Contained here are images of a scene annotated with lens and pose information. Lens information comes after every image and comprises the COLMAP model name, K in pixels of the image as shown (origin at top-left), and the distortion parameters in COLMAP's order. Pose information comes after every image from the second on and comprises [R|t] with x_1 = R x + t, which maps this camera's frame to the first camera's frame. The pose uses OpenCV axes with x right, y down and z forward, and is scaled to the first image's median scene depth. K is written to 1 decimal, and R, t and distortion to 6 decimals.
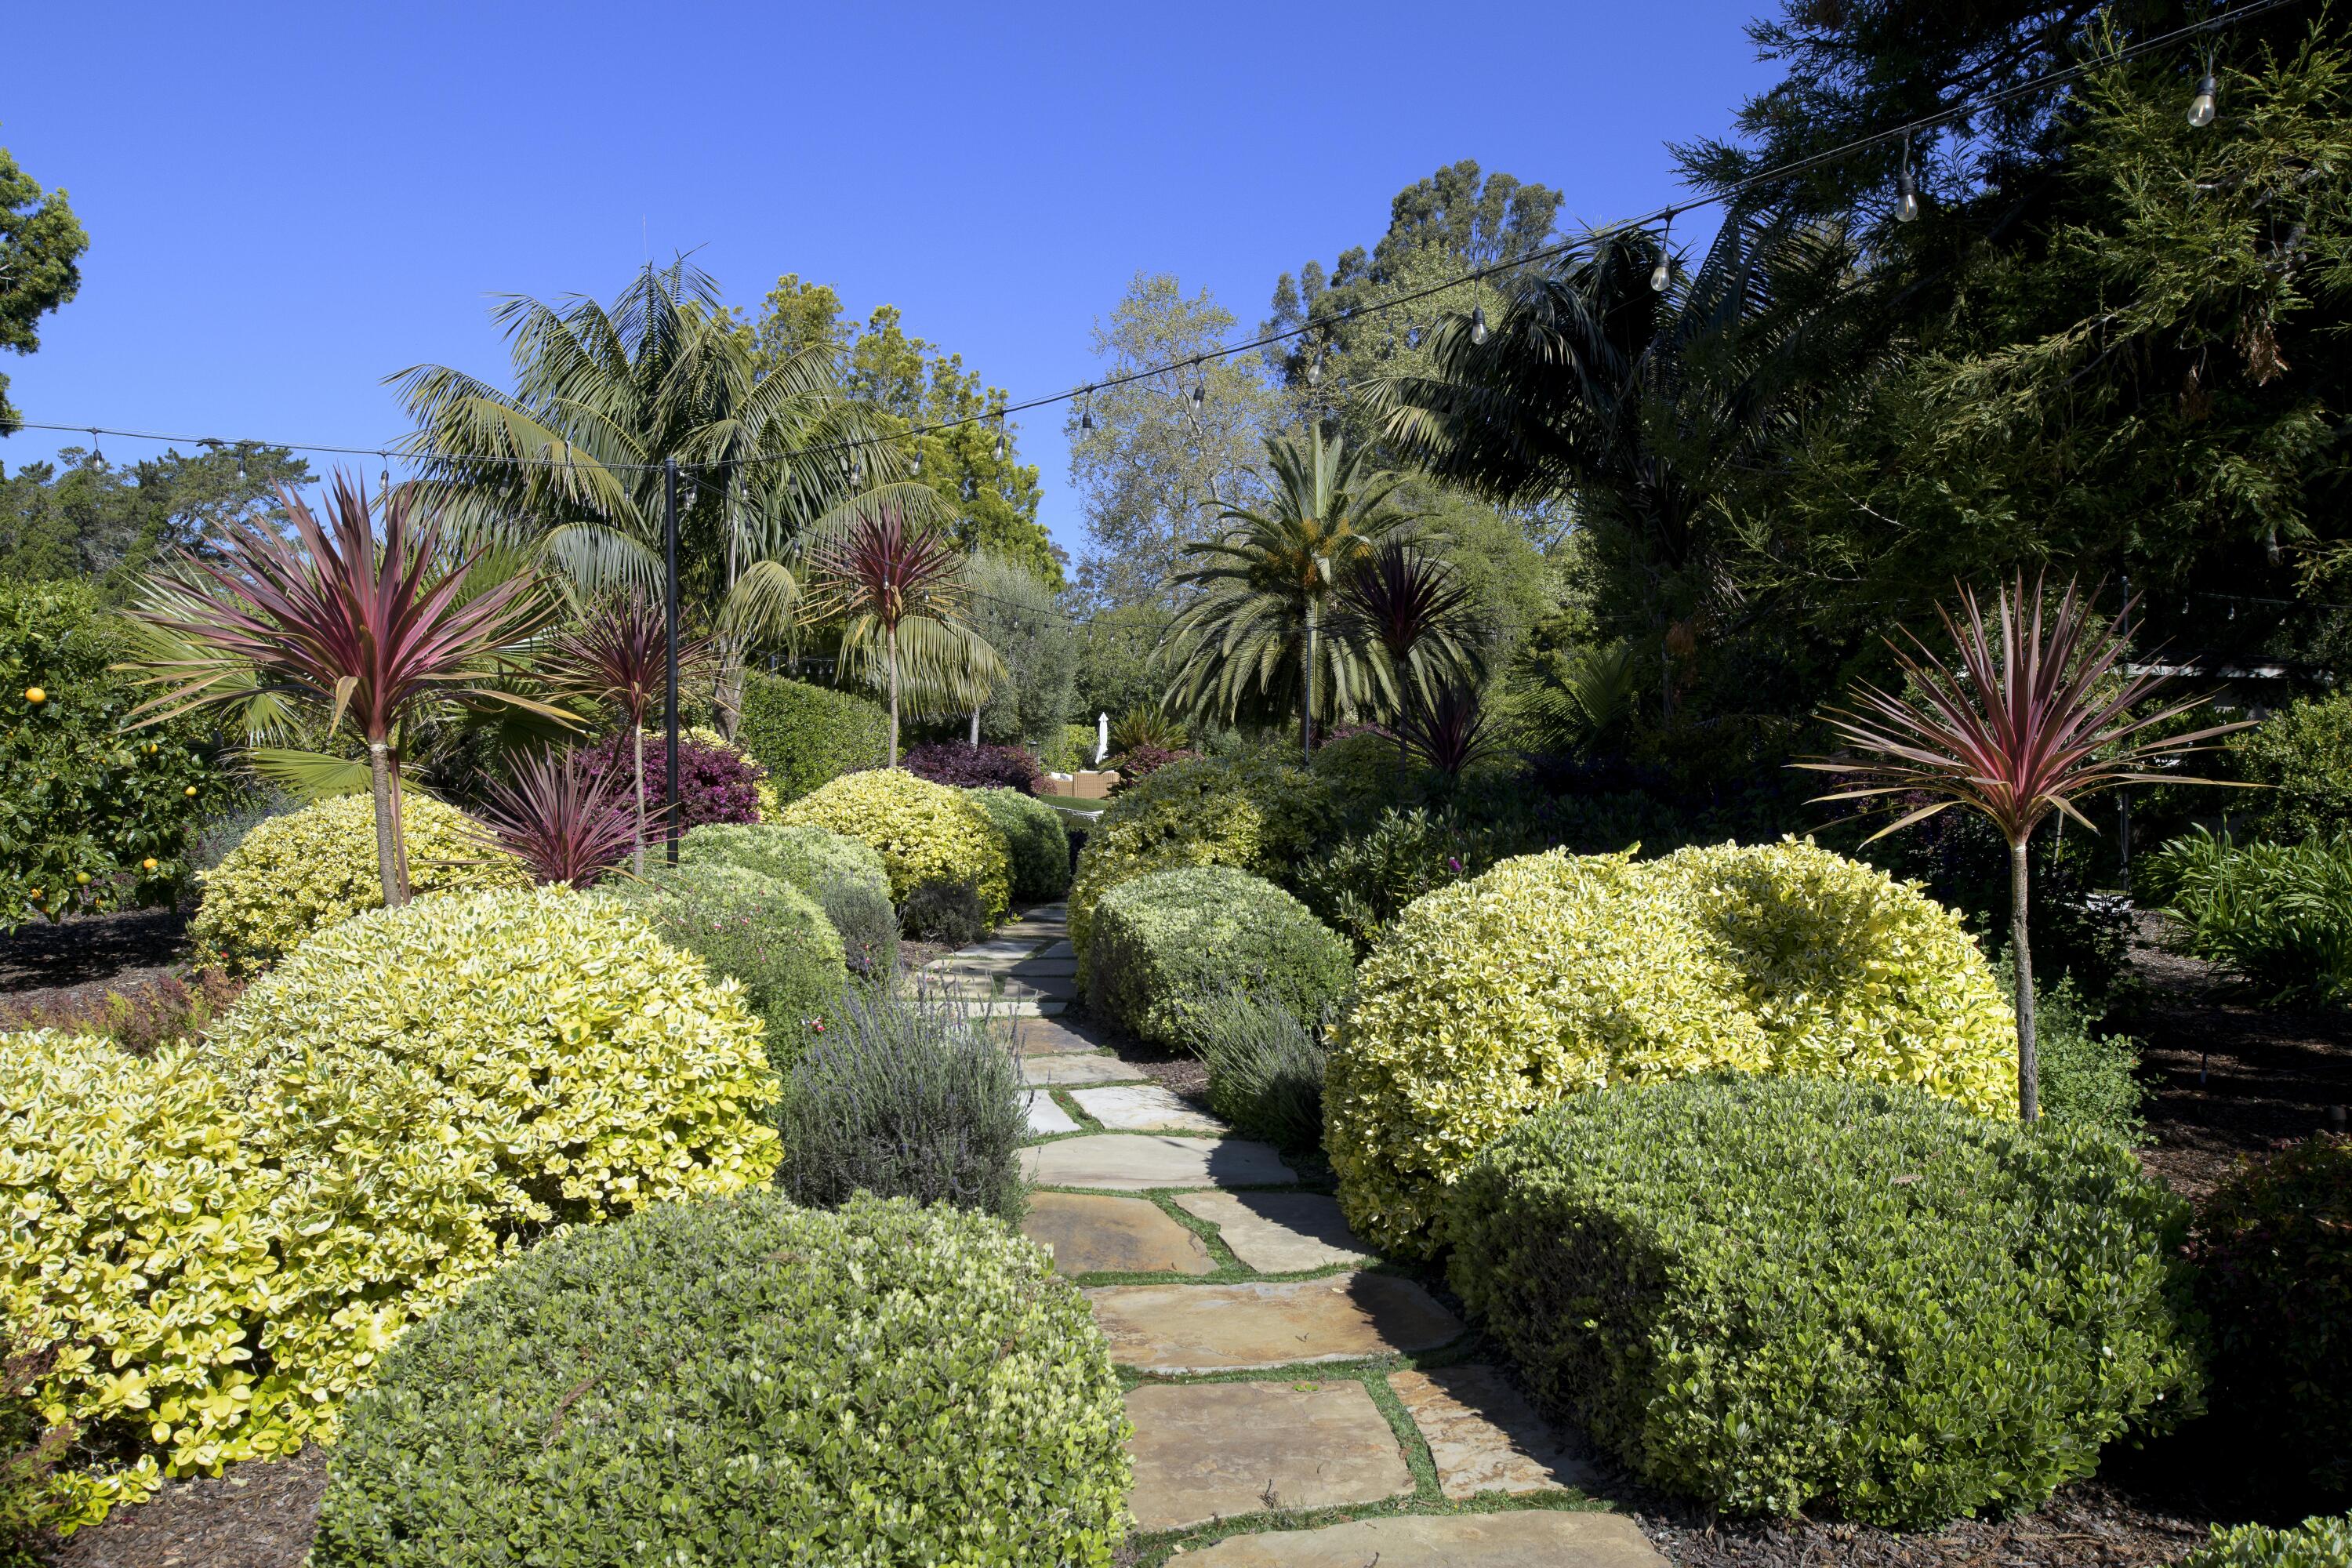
lens RADIAL K [[1657.2, 0, 1177.5], [0, 1657.2, 796.2], [0, 0, 1]] dist [-0.000343, 0.000180]
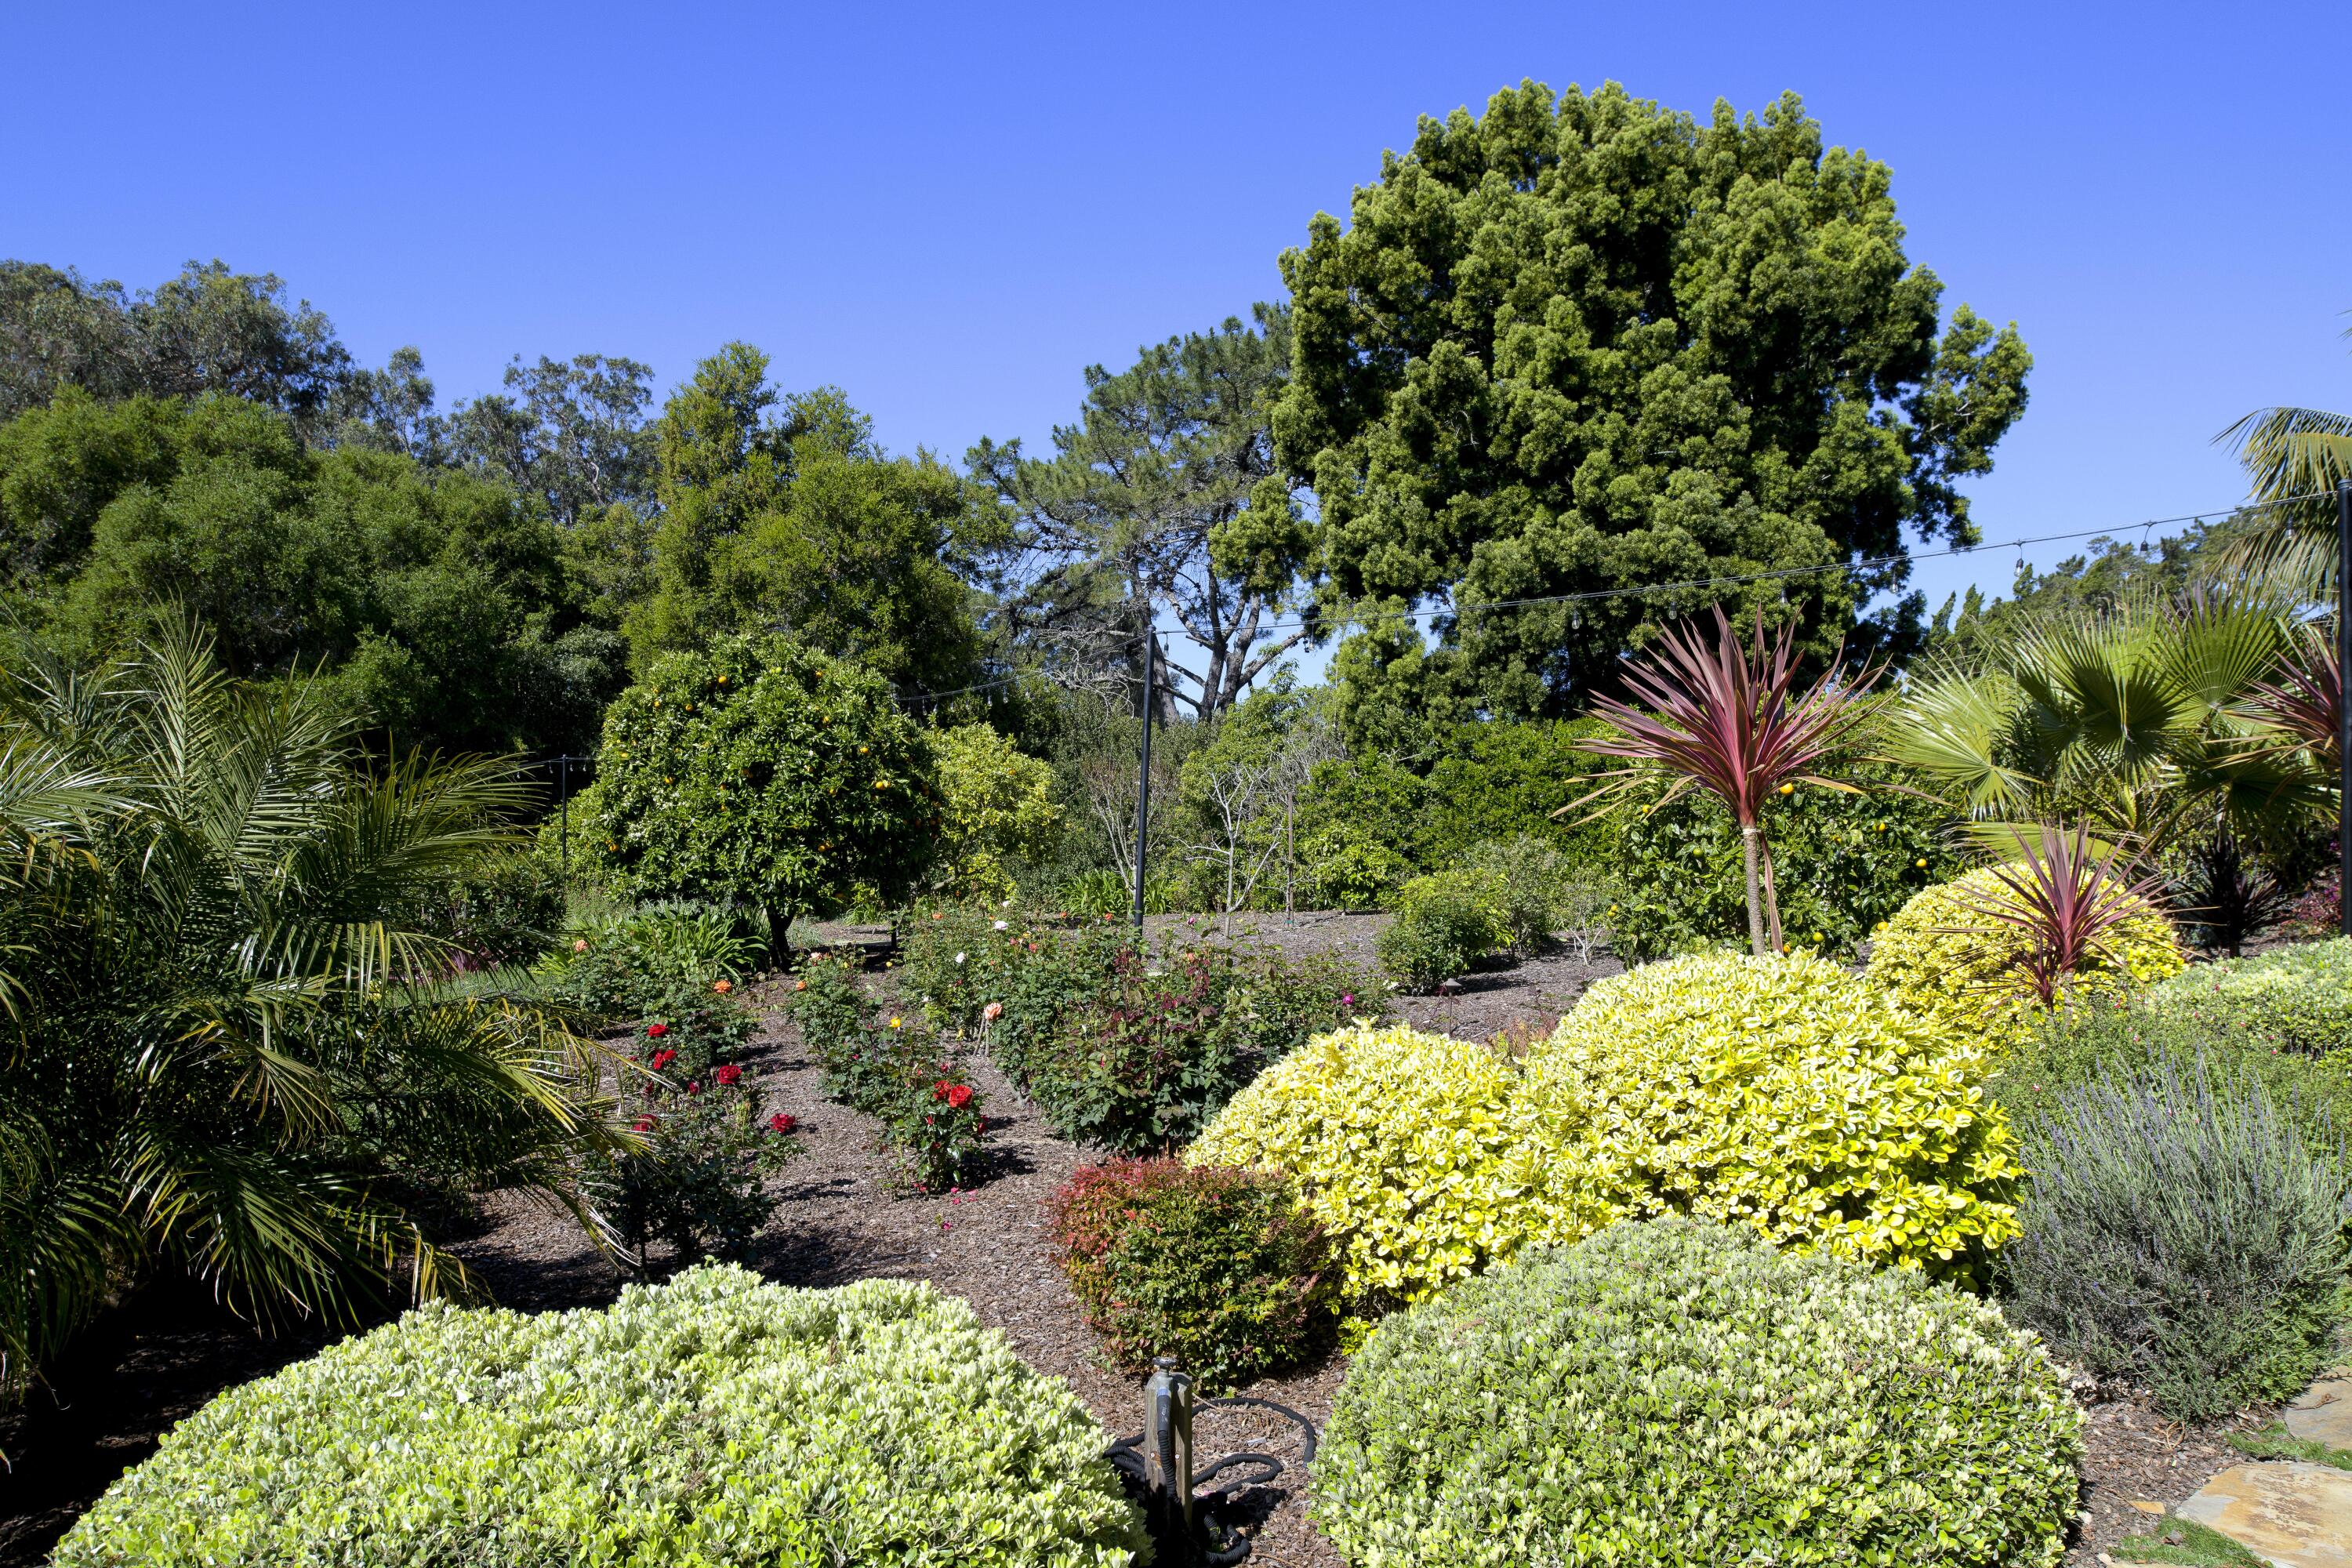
lens RADIAL K [[1657.2, 0, 1180.2], [0, 1657.2, 778.6], [0, 0, 1]] dist [-0.000343, 0.000180]
pose [[0.415407, -0.061684, -0.907542, 0.249525], [0.017130, 0.998052, -0.059995, -0.001465], [0.909474, 0.009376, 0.415654, 0.071458]]
